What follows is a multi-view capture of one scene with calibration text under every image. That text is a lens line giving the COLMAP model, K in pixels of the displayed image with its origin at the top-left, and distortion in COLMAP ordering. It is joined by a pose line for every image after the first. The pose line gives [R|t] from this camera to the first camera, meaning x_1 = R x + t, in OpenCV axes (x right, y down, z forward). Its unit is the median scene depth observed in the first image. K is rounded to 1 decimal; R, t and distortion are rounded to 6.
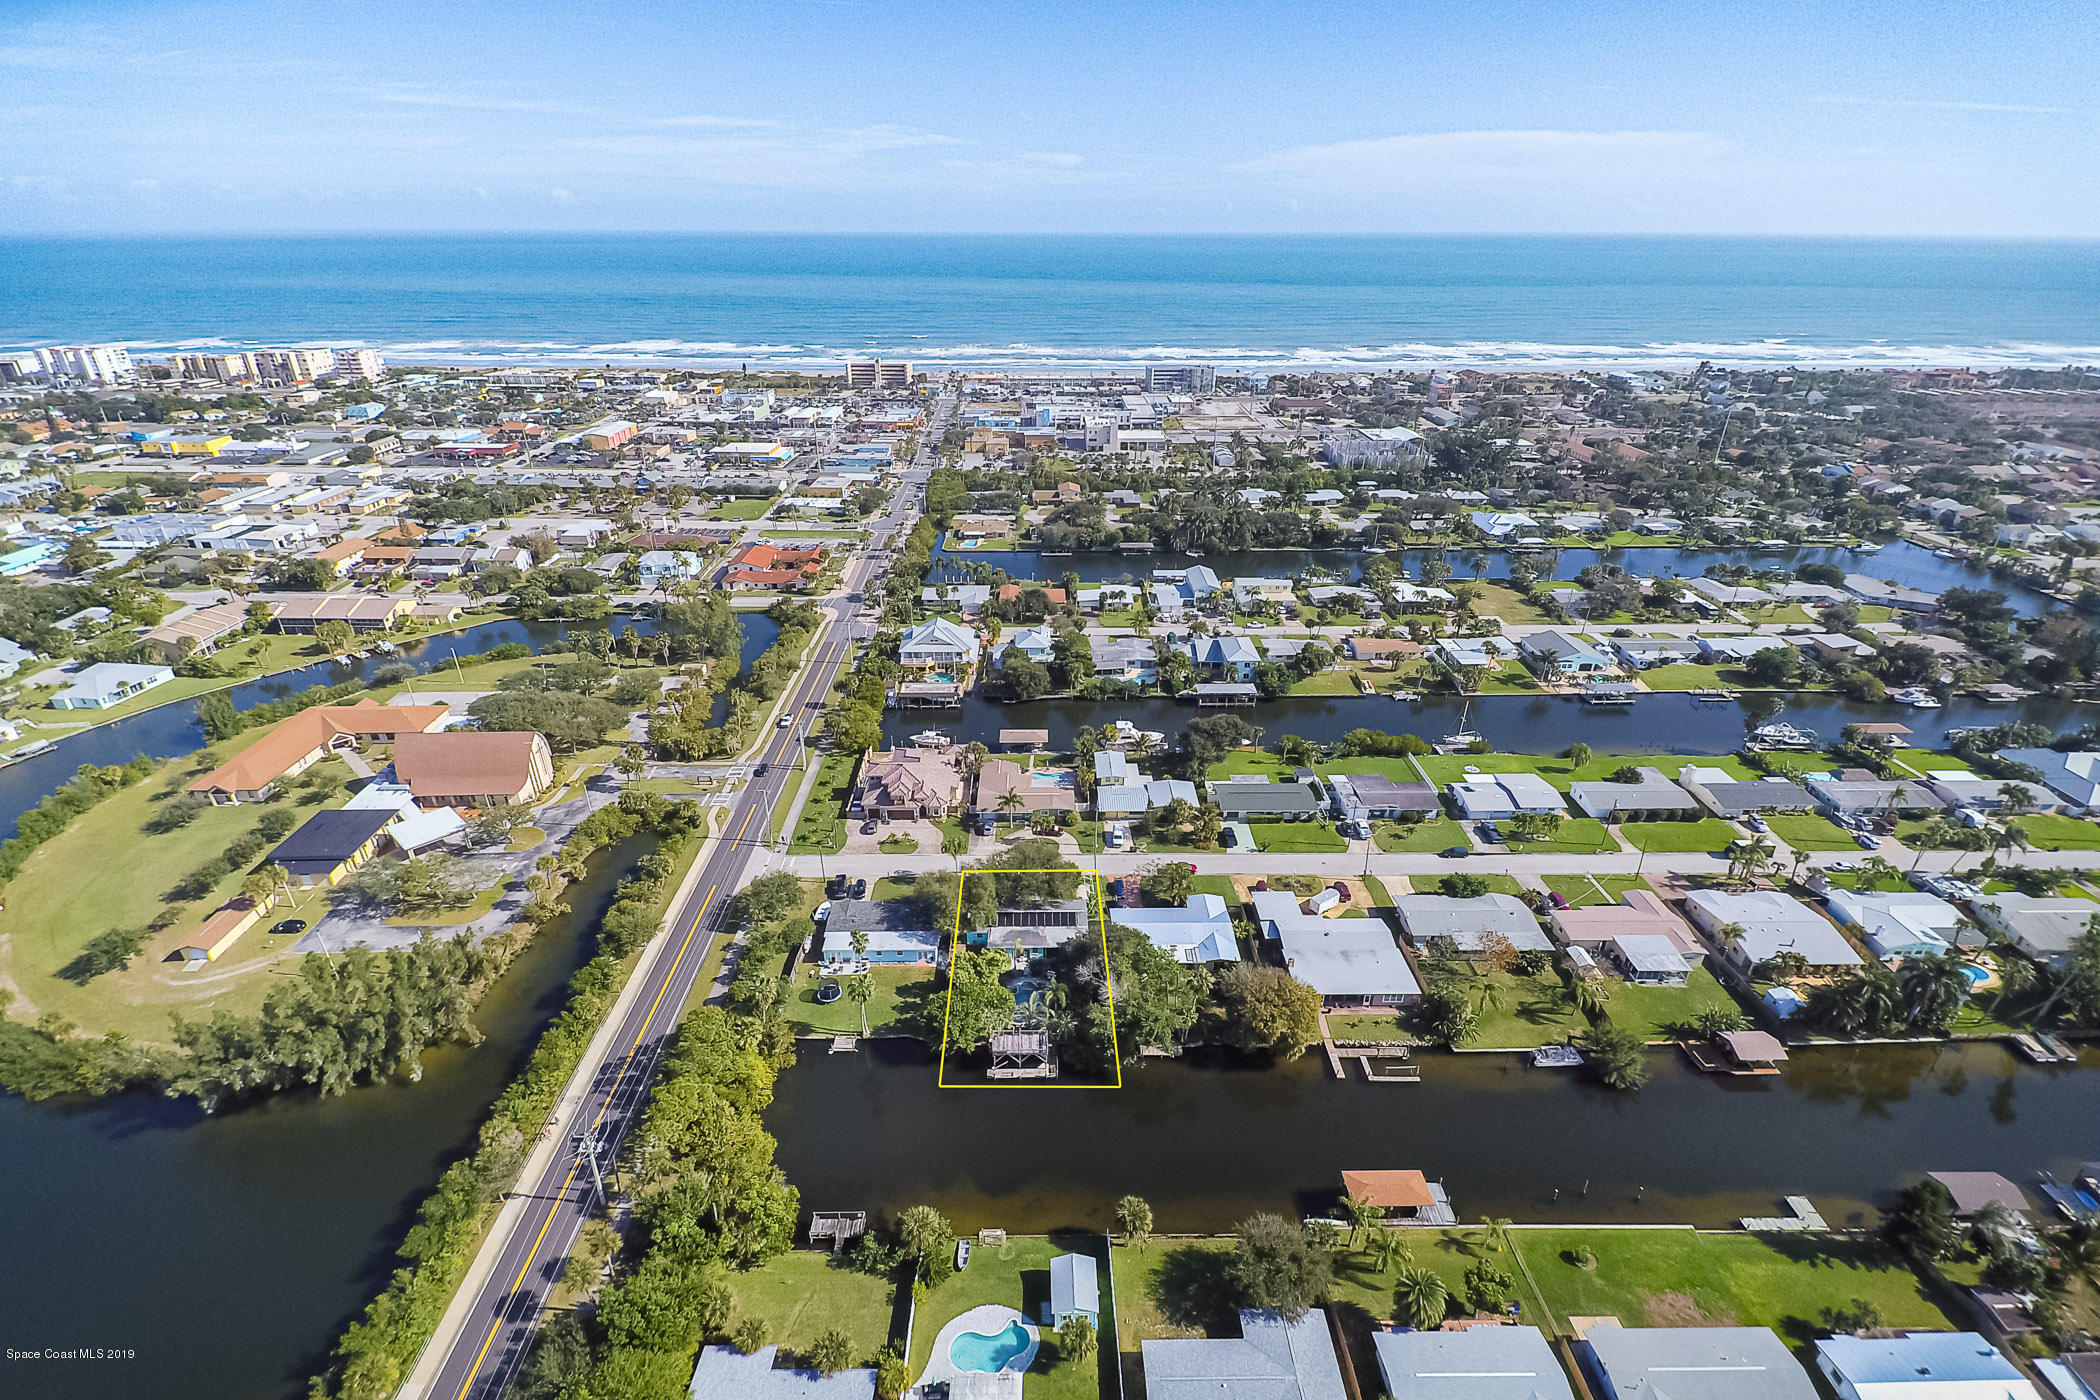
lens RADIAL K [[1088.5, 0, 1071.4], [0, 1088.5, 707.8], [0, 0, 1]] dist [0.019285, -0.000361]
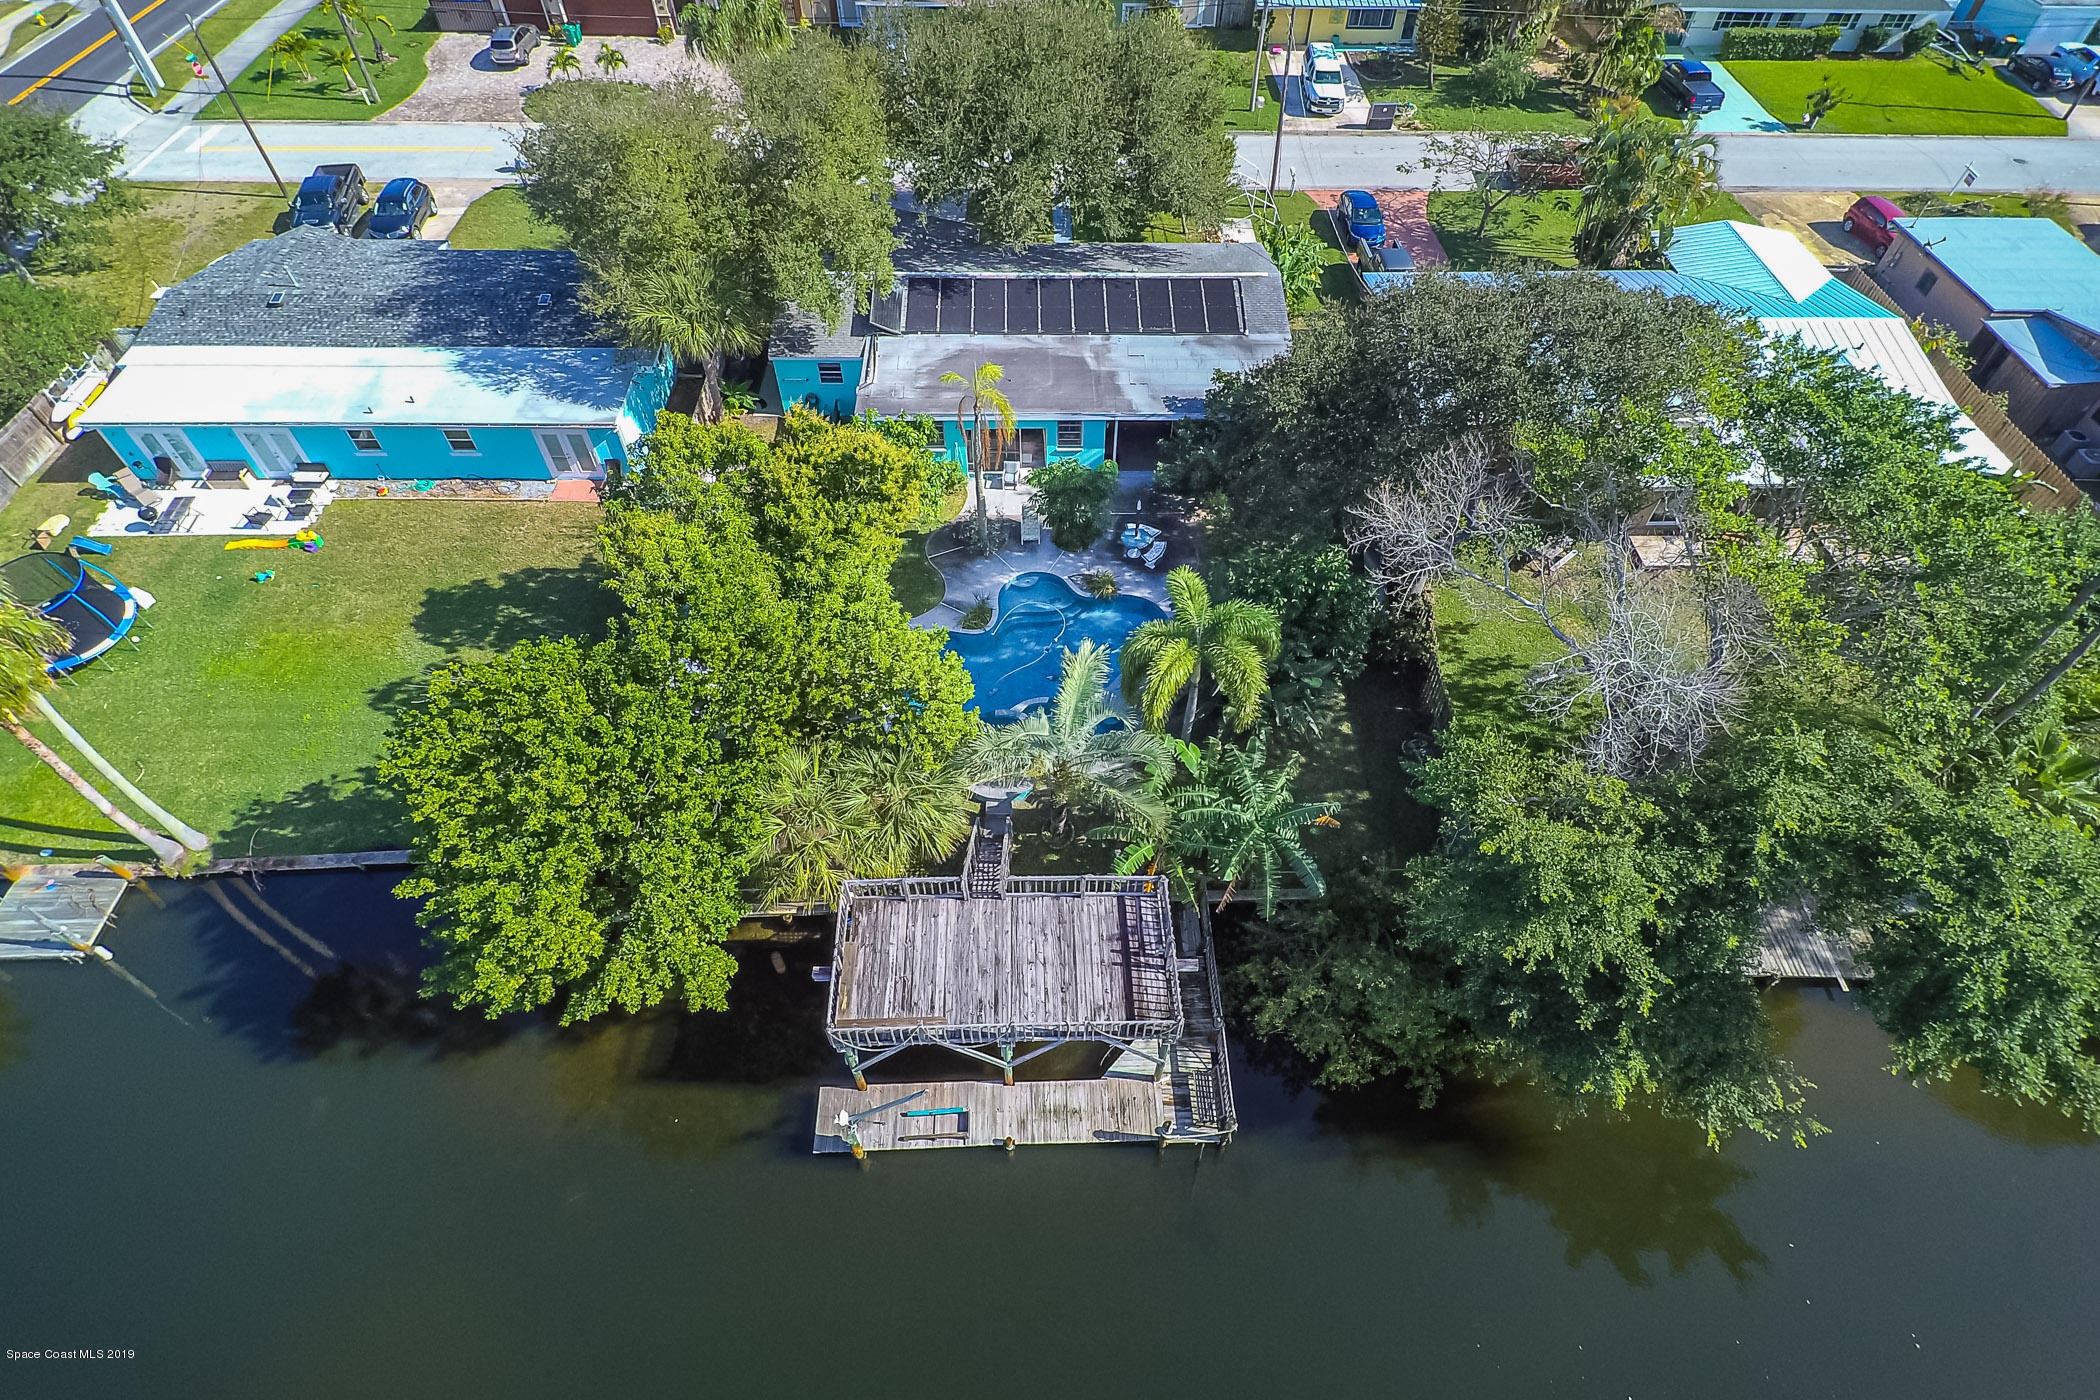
lens RADIAL K [[1088.5, 0, 1071.4], [0, 1088.5, 707.8], [0, 0, 1]] dist [0.019285, -0.000361]
pose [[0.999994, 0.000967, 0.003354, -0.030809], [-0.002232, 0.915918, 0.401360, 0.169203], [-0.002684, -0.401365, 0.915914, 0.707811]]
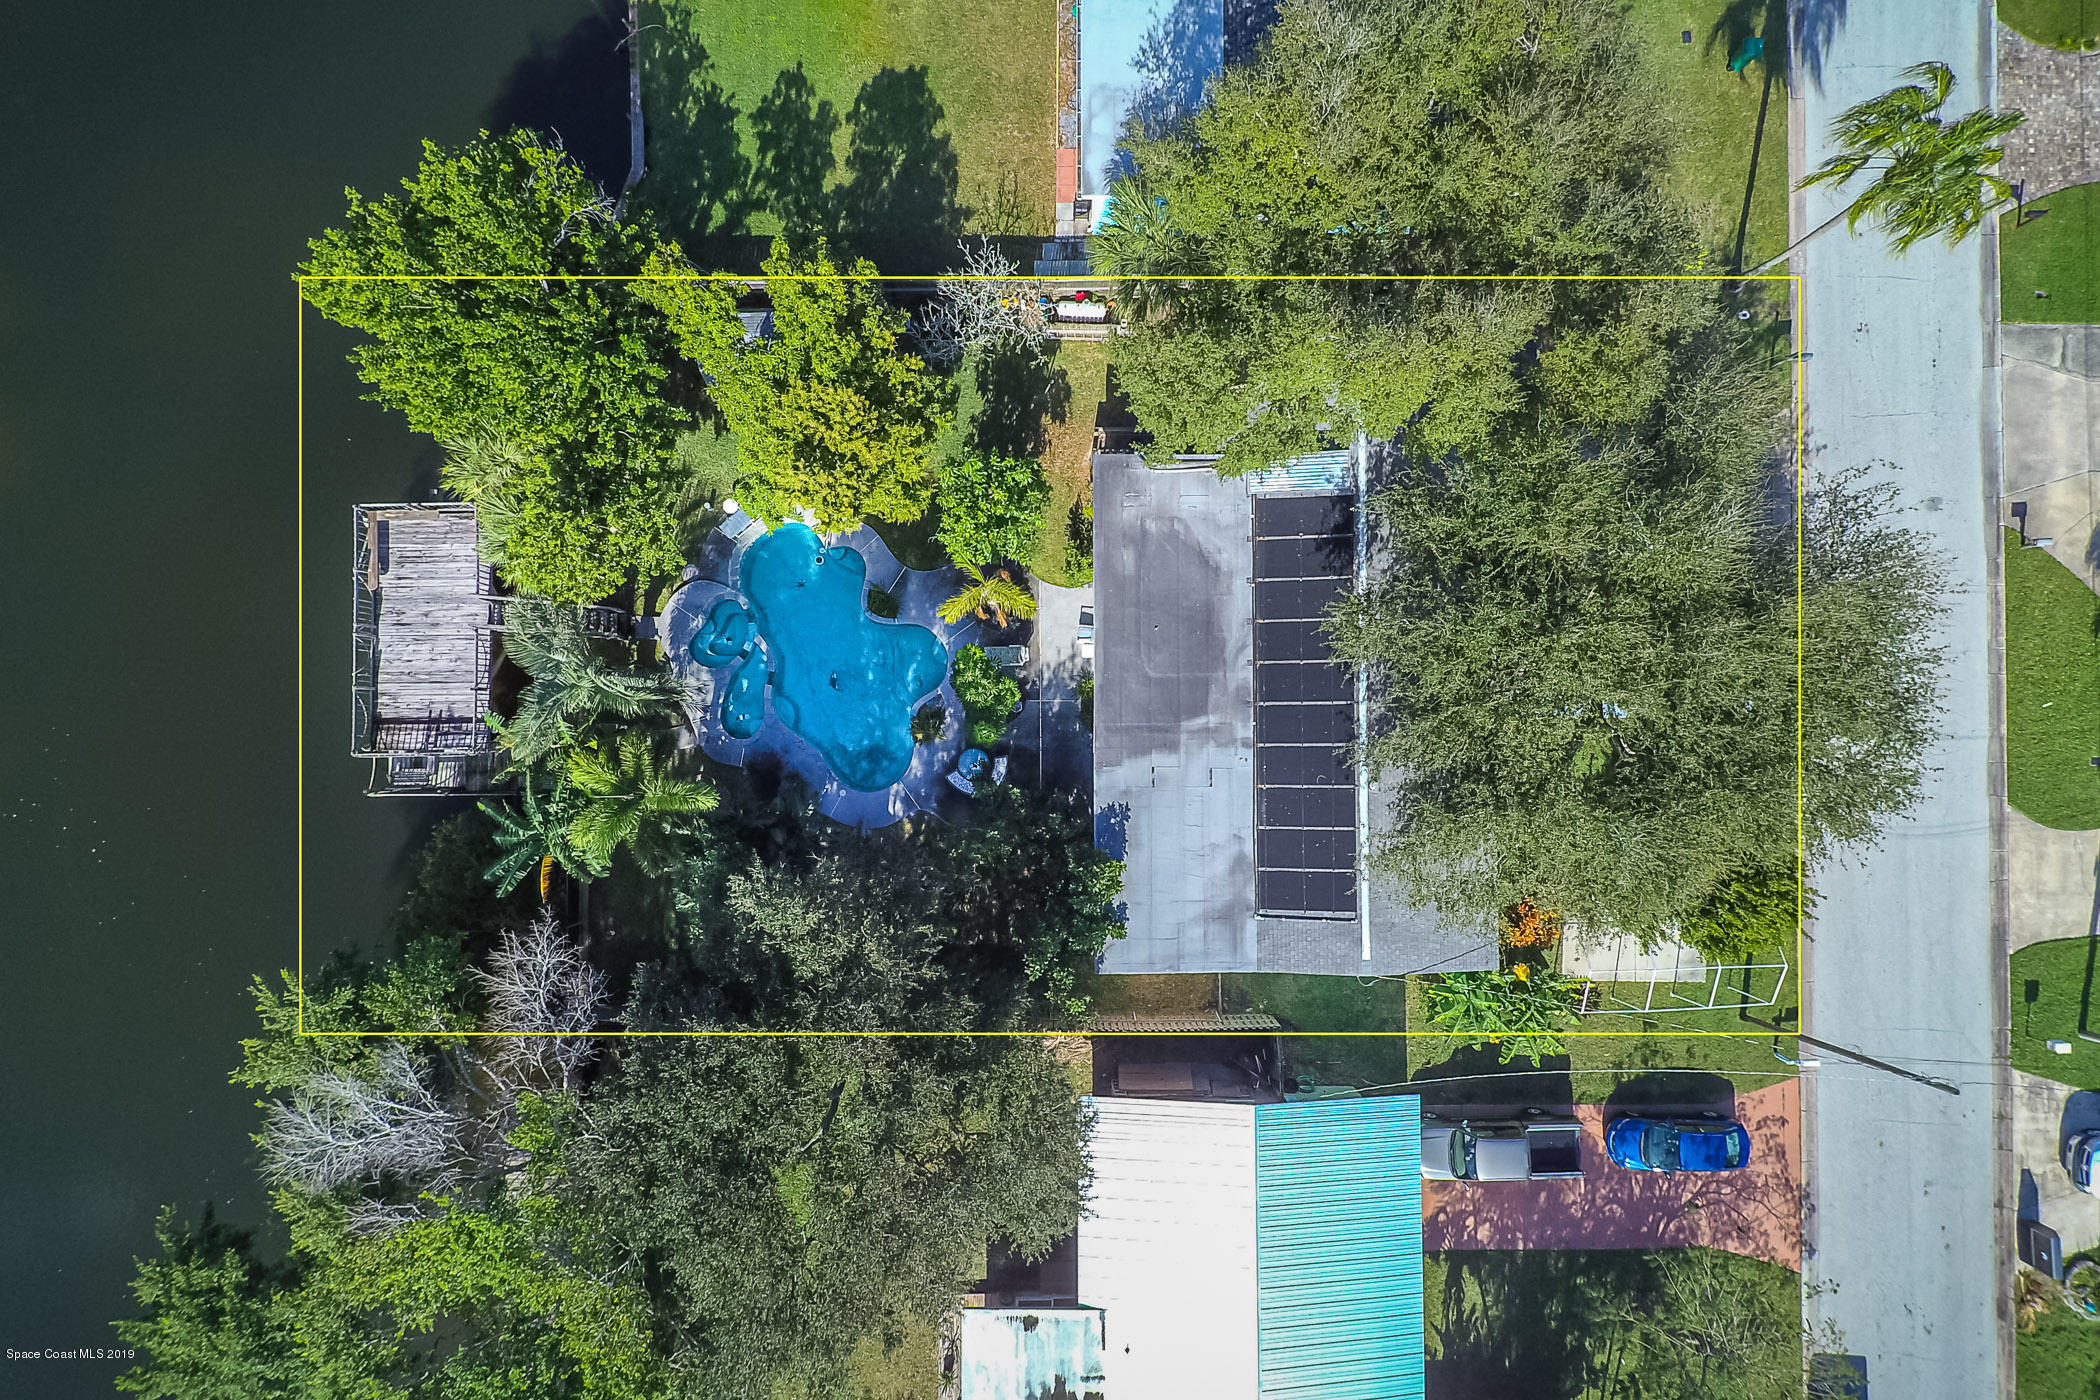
lens RADIAL K [[1088.5, 0, 1071.4], [0, 1088.5, 707.8], [0, 0, 1]] dist [0.019285, -0.000361]
pose [[-0.025069, 0.999245, -0.029697, -0.022961], [-0.446221, 0.015398, 0.894790, 0.041155], [0.894572, 0.035683, 0.445498, 0.832411]]
